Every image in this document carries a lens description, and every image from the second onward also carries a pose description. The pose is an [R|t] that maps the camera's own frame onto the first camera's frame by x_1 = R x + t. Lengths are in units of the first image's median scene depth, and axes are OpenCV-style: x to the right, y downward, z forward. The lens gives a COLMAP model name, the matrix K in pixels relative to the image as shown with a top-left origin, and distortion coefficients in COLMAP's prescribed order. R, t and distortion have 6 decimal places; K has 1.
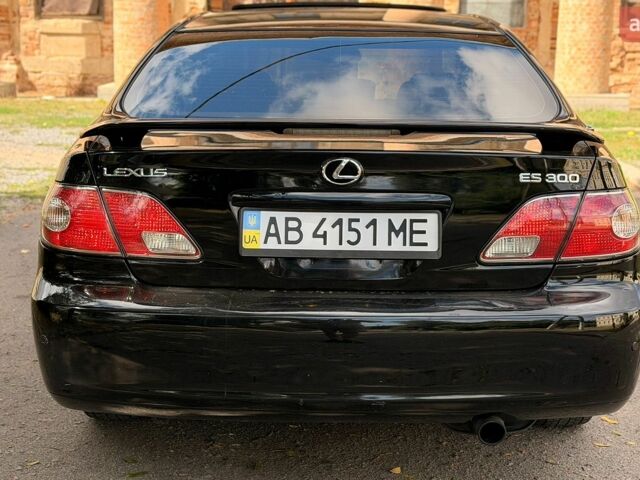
lens RADIAL K [[1182.9, 0, 320.0], [0, 1182.9, 240.0], [0, 0, 1]] dist [0.143765, -0.006626]
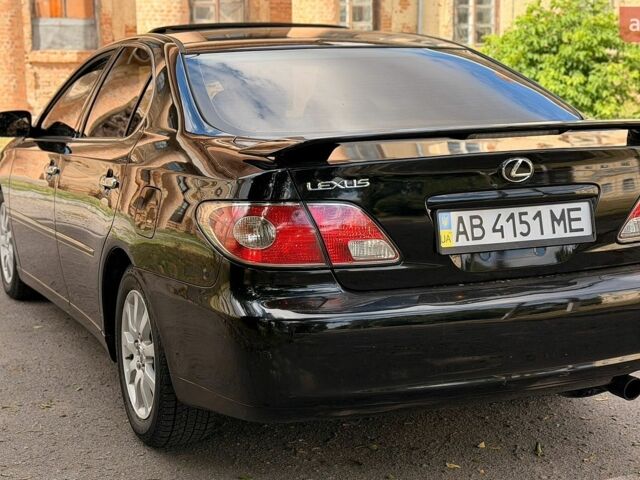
lens RADIAL K [[1182.9, 0, 320.0], [0, 1182.9, 240.0], [0, 0, 1]] dist [0.143765, -0.006626]
pose [[0.914656, -0.086777, 0.394809, -0.586035], [0.094232, 0.995550, 0.000509, -0.010711], [-0.393097, 0.036738, 0.918763, 0.055379]]
